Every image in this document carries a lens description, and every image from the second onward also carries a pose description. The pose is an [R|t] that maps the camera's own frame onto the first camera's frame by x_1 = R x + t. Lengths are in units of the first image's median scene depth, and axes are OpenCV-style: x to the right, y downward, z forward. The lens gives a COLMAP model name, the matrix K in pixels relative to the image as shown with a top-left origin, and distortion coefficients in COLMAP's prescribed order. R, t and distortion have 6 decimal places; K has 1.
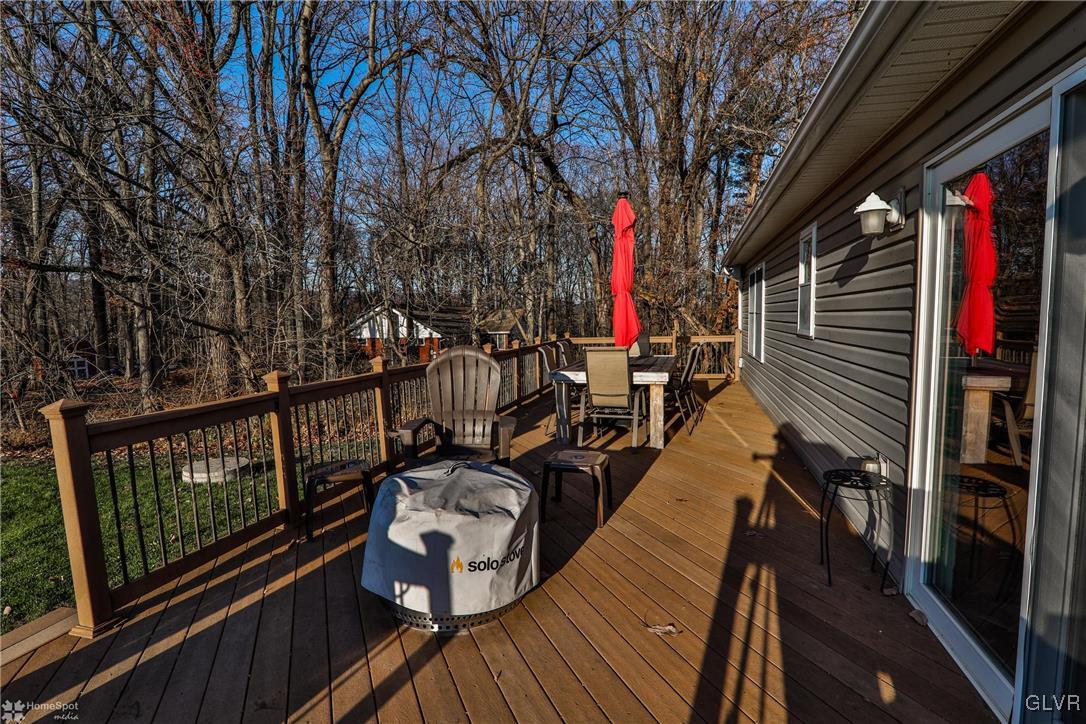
lens RADIAL K [[531.5, 0, 544.9], [0, 531.5, 366.5], [0, 0, 1]] dist [-0.019891, 0.000059]
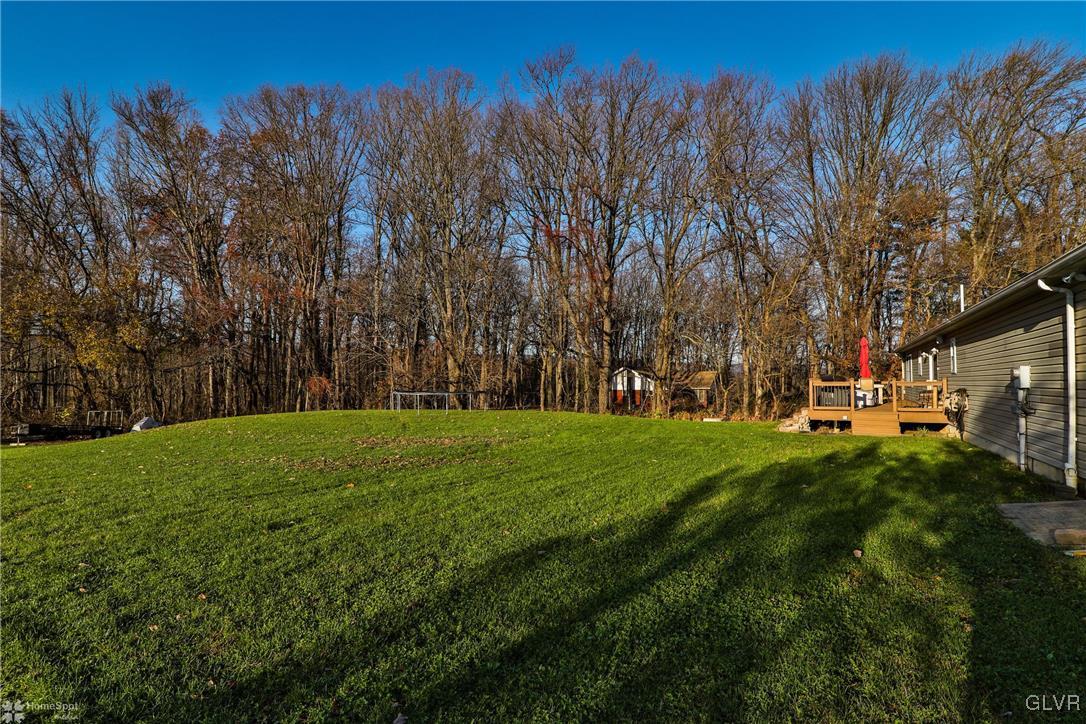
lens RADIAL K [[531.5, 0, 542.6], [0, 531.5, 365.3], [0, 0, 1]] dist [-0.019891, 0.000059]
pose [[0.969471, 0.008224, -0.245069, -1.215883], [-0.037598, 0.992604, -0.115426, 0.399924], [0.242307, 0.121116, 0.962610, -3.251695]]
